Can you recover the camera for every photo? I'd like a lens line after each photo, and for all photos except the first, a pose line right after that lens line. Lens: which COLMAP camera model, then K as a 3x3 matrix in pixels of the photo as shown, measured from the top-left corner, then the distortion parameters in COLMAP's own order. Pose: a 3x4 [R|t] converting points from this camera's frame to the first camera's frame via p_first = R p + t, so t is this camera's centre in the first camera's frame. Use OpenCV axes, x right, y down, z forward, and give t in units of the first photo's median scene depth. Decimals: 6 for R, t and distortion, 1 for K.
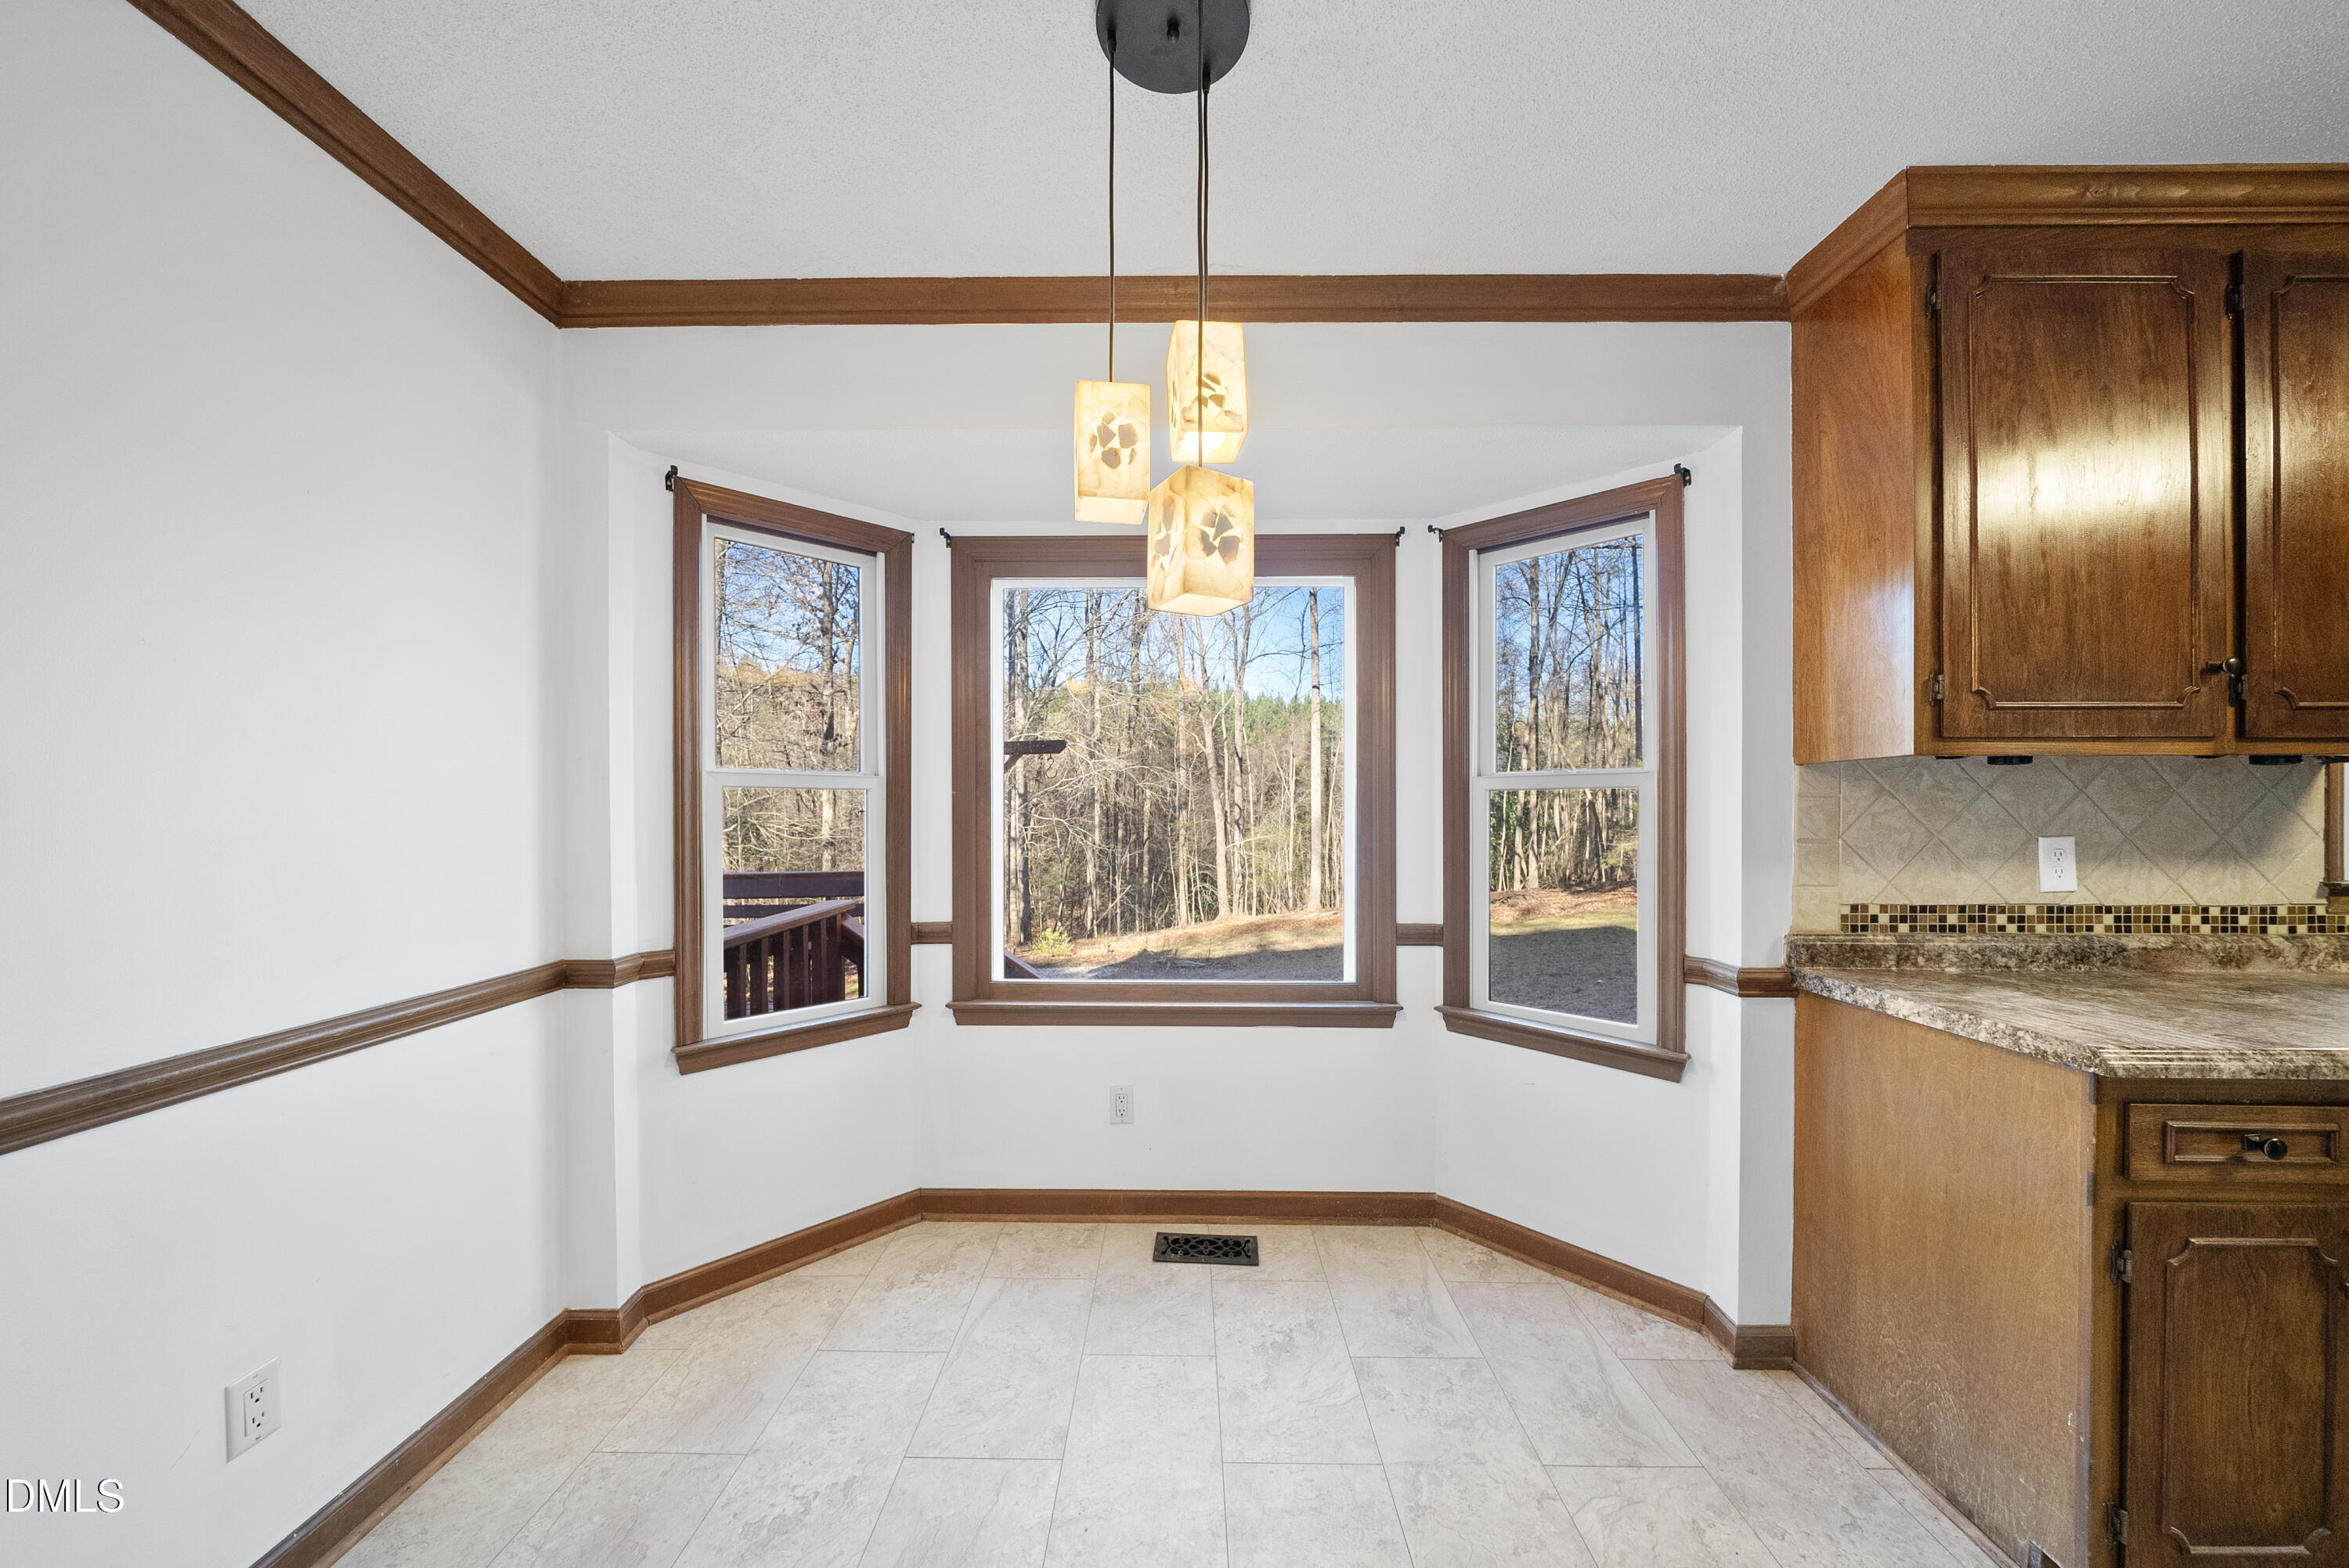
lens RADIAL K [[814.9, 0, 1168.2], [0, 814.9, 814.5], [0, 0, 1]] dist [-0.008733, 0.000551]
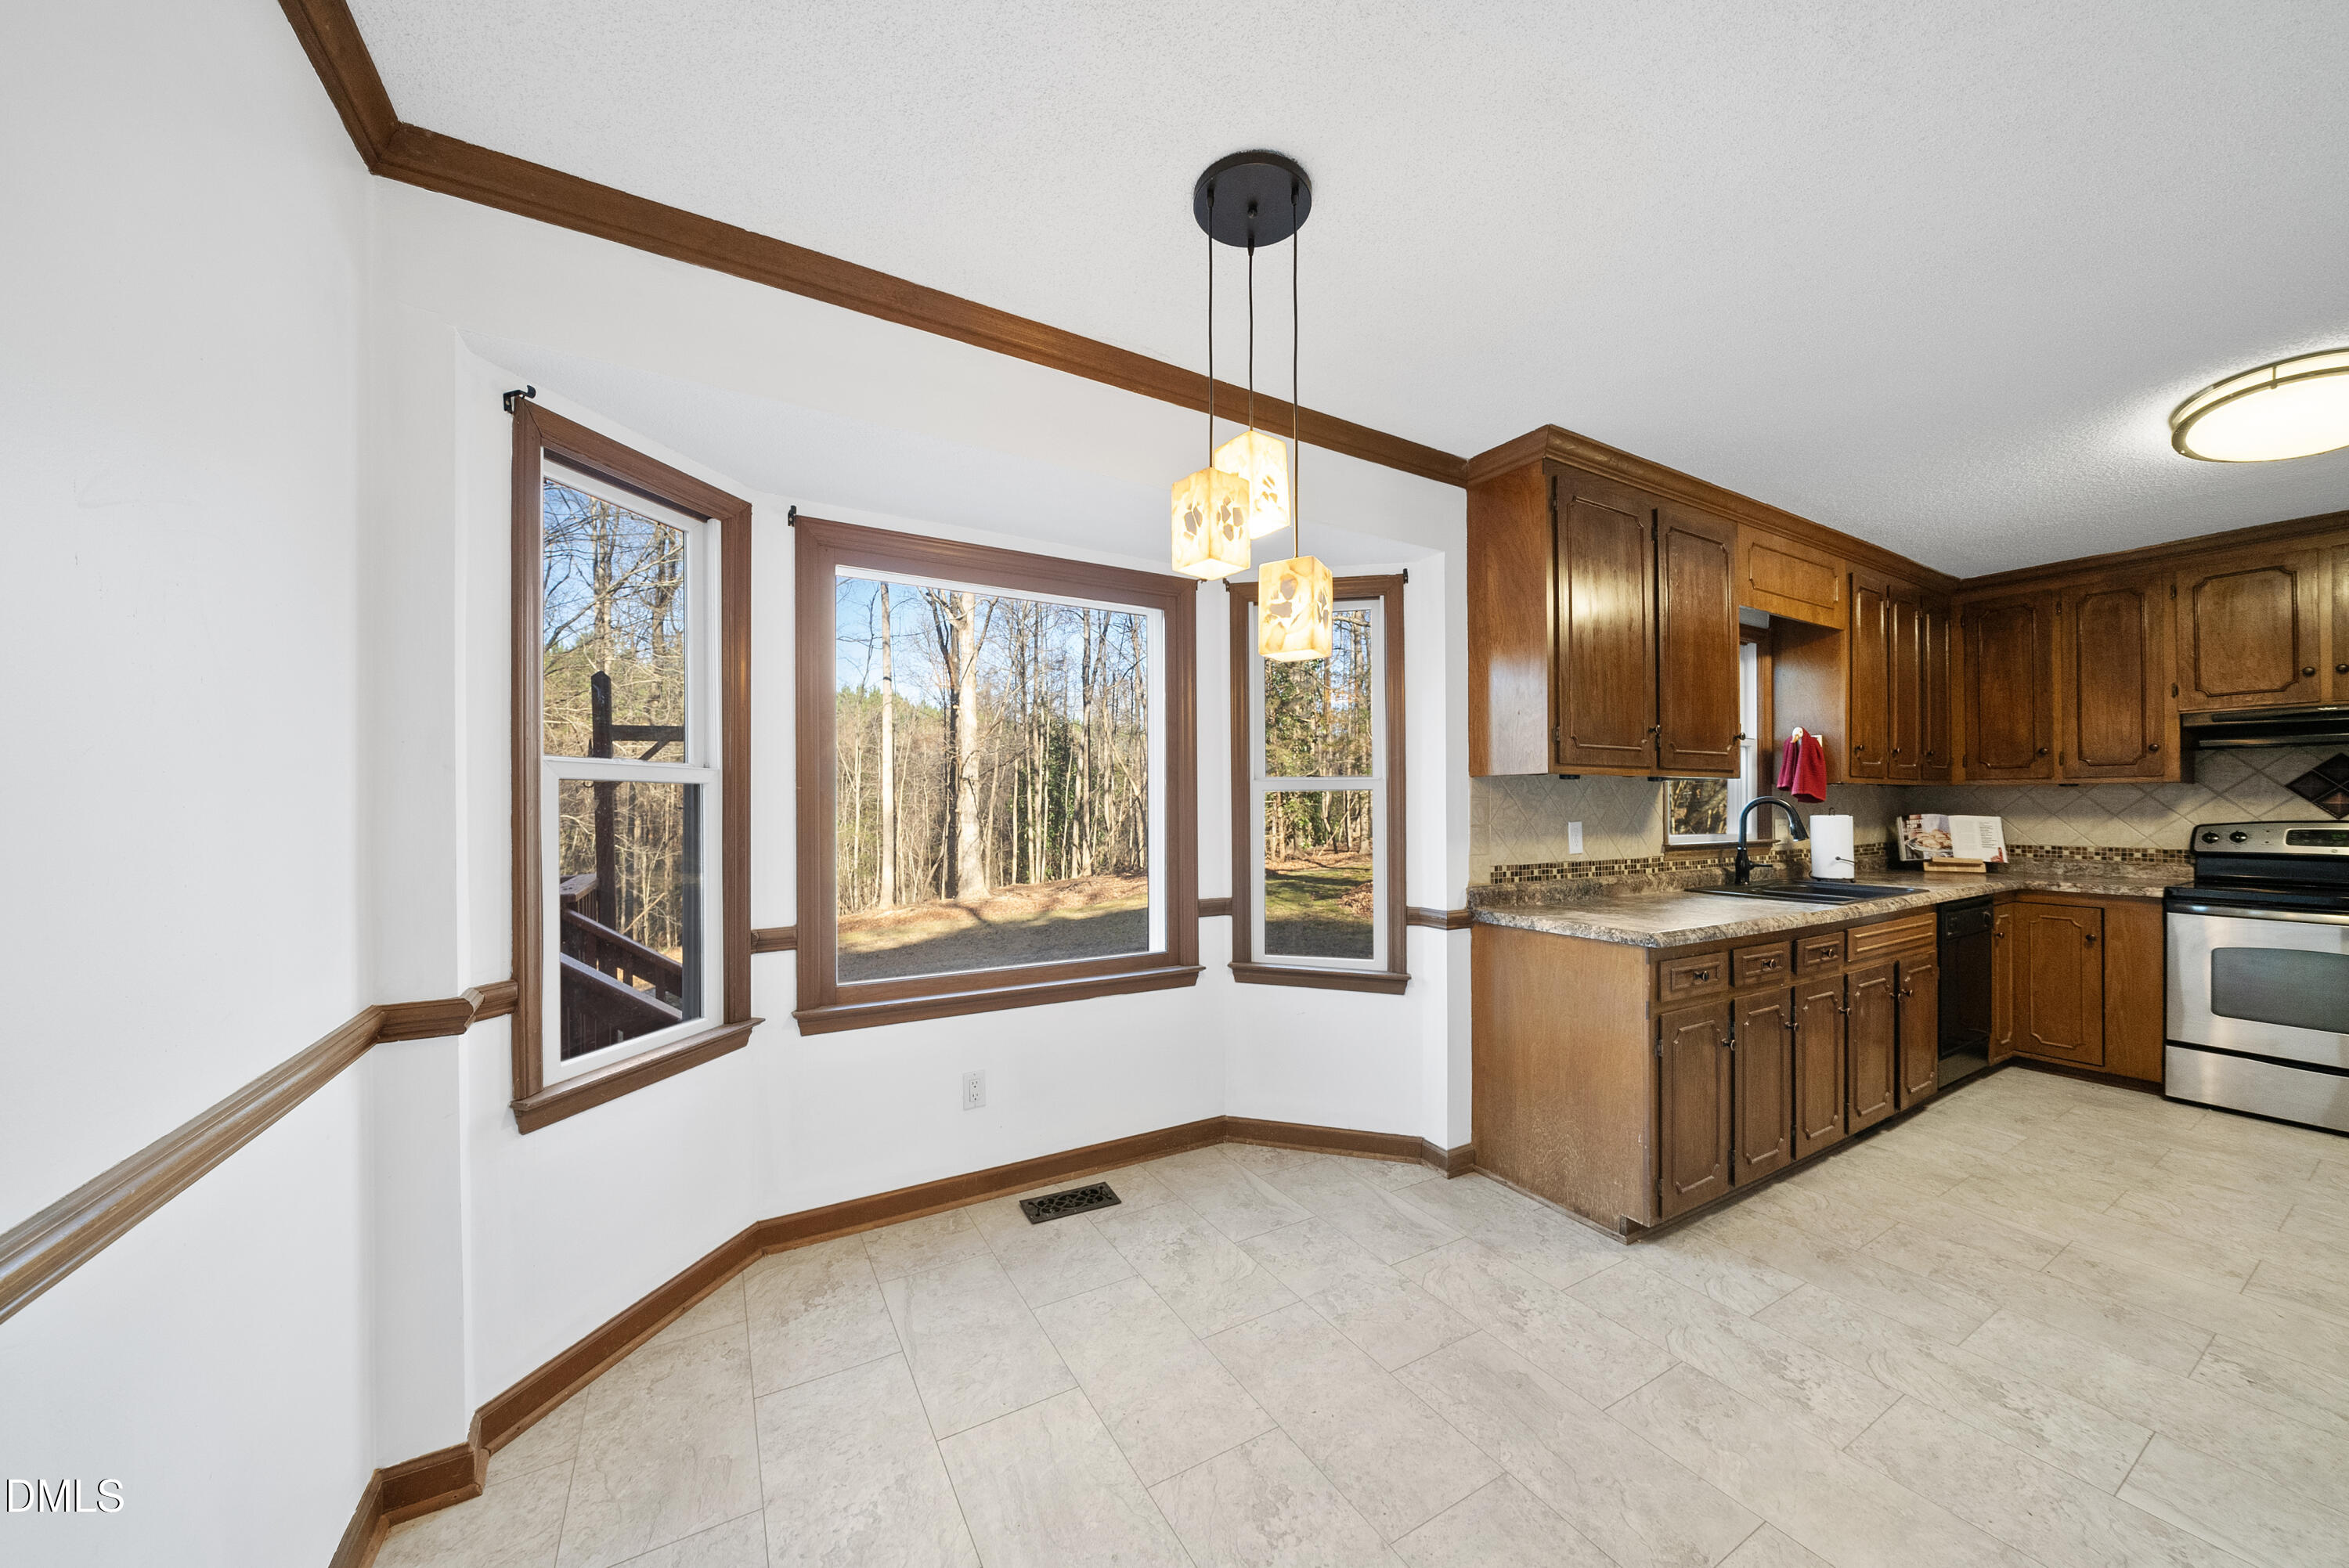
lens RADIAL K [[808.5, 0, 1171.5], [0, 808.5, 800.3], [0, 0, 1]] dist [-0.007446, 0.000057]
pose [[0.857787, 0.002919, 0.513997, -0.499744], [0.002736, 0.999944, -0.010246, -0.002336], [-0.513998, 0.010195, 0.857731, -0.024329]]
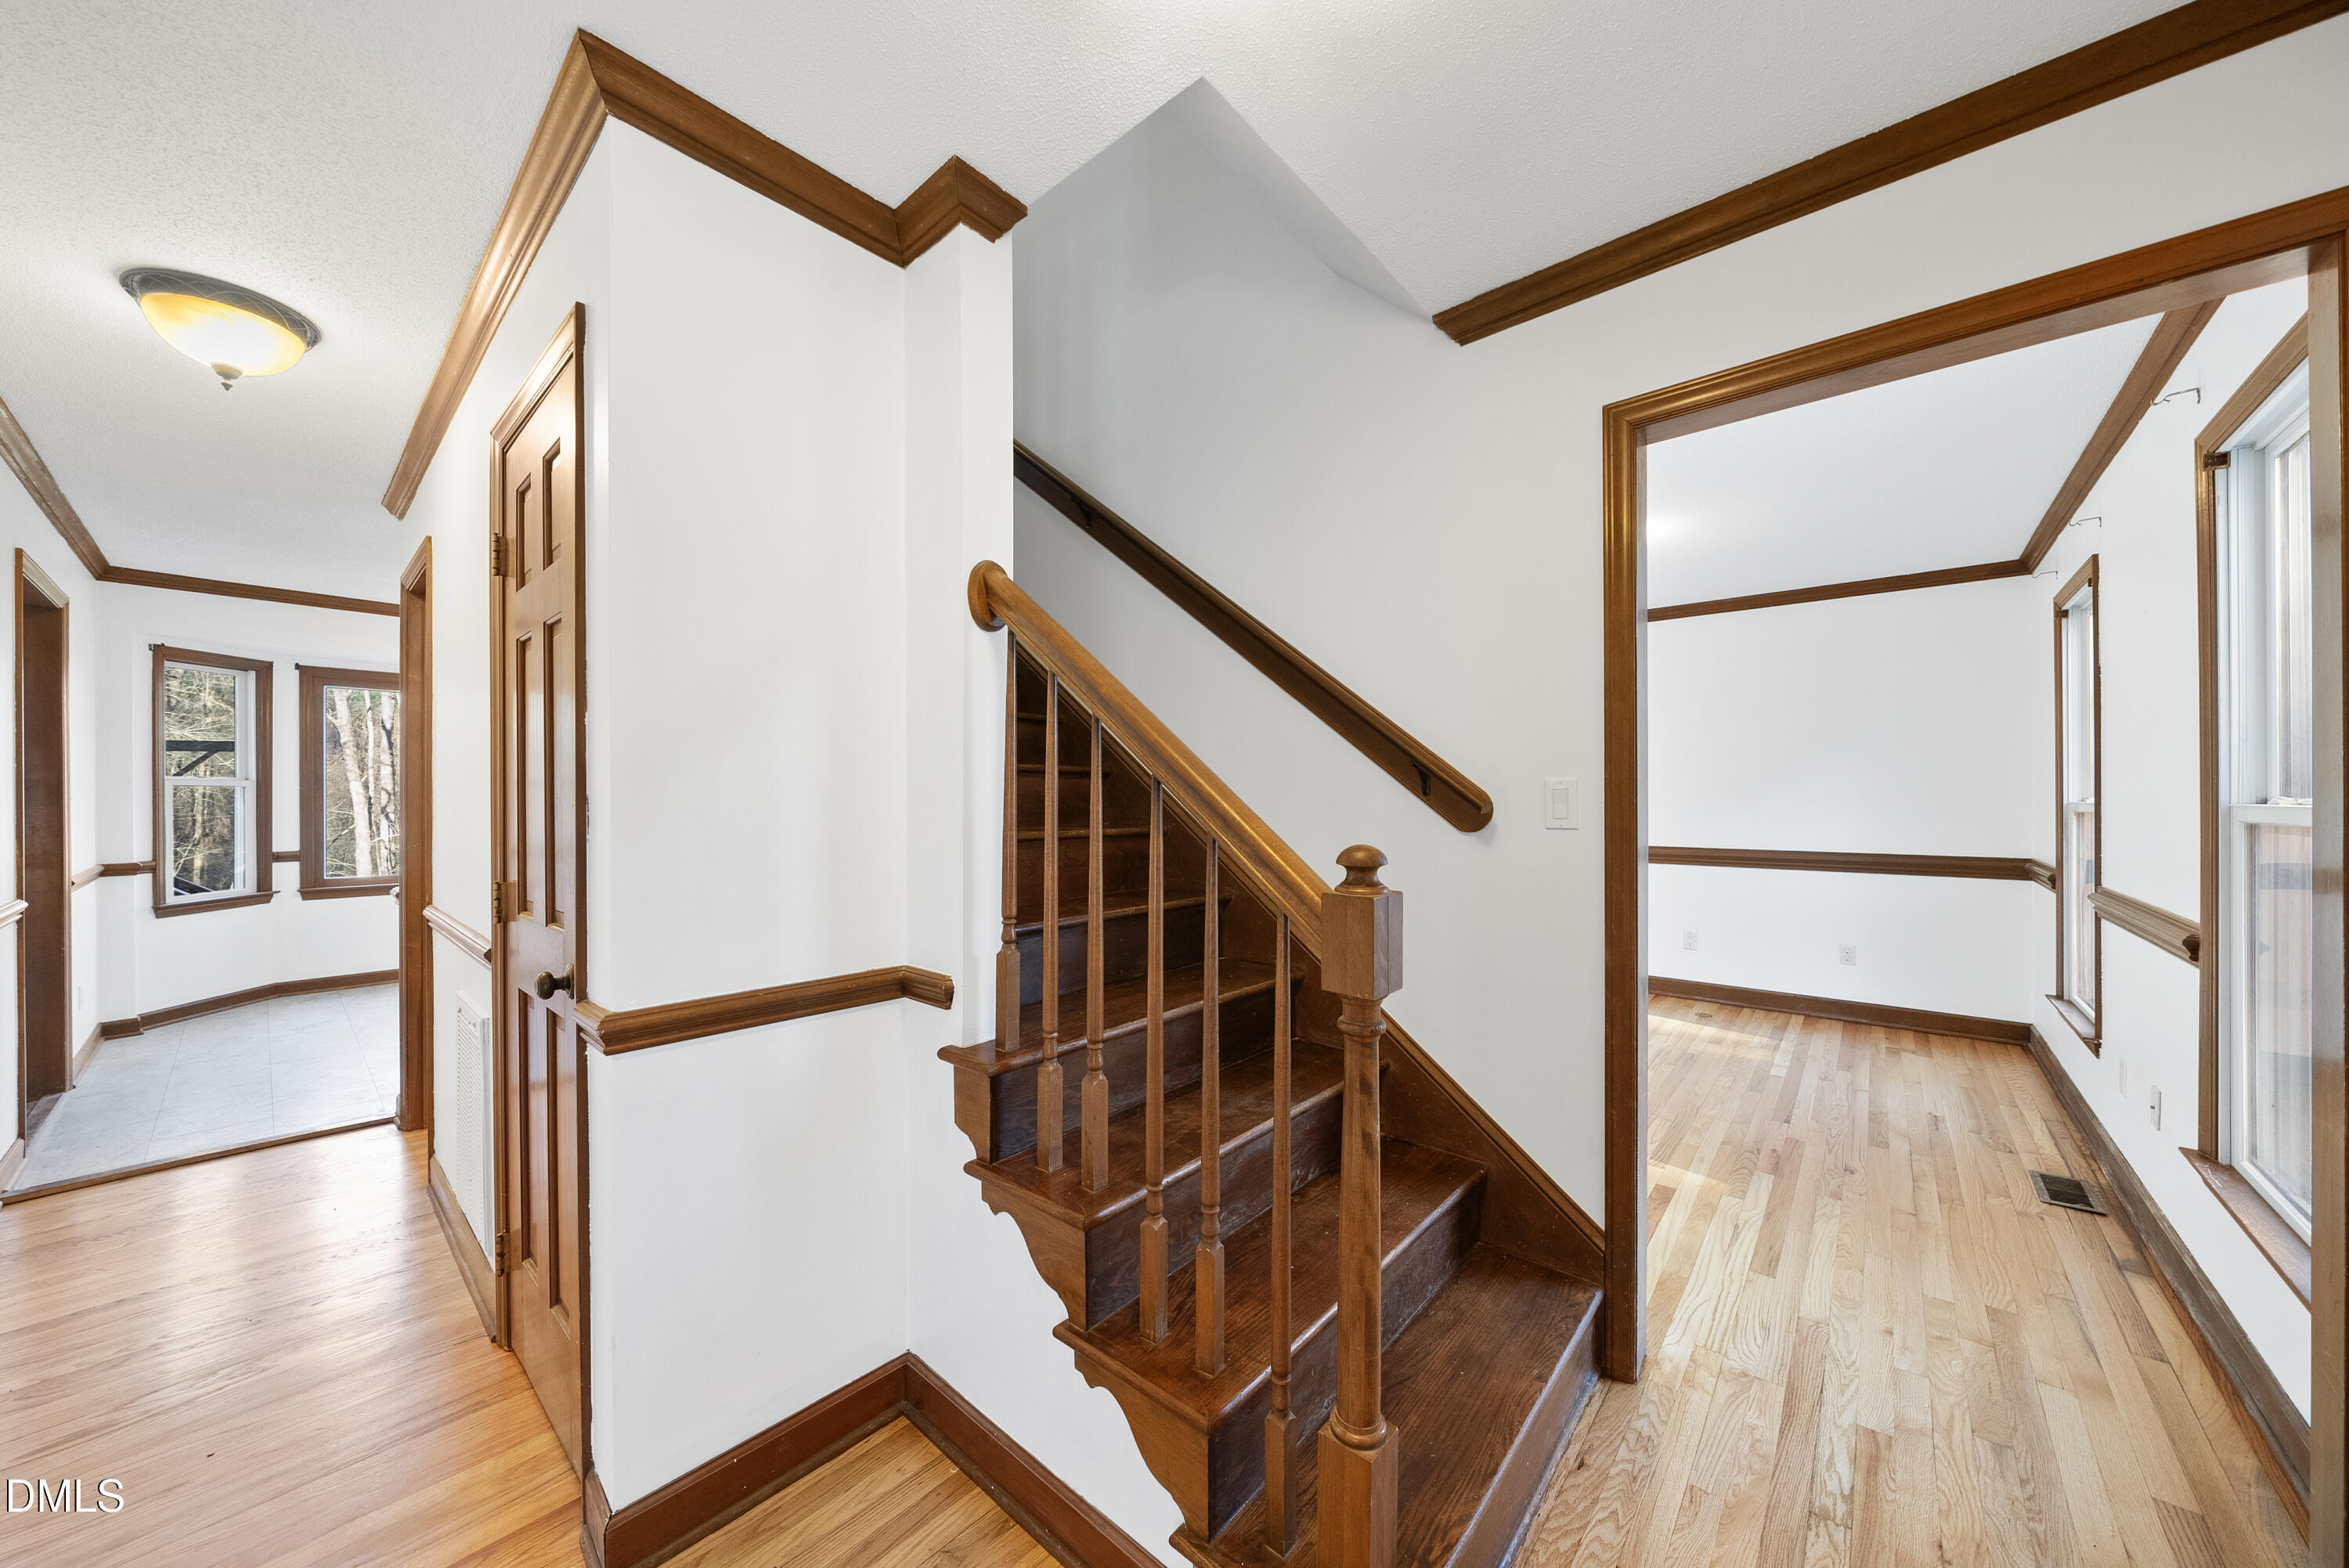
lens RADIAL K [[814.1, 0, 1171.6], [0, 814.1, 796.1], [0, 0, 1]] dist [-0.007280, 0.000039]
pose [[0.647281, 0.001164, 0.762250, -0.530566], [0.003032, 0.999987, -0.004101, 0.009832], [-0.762245, 0.004966, 0.647270, -2.725201]]
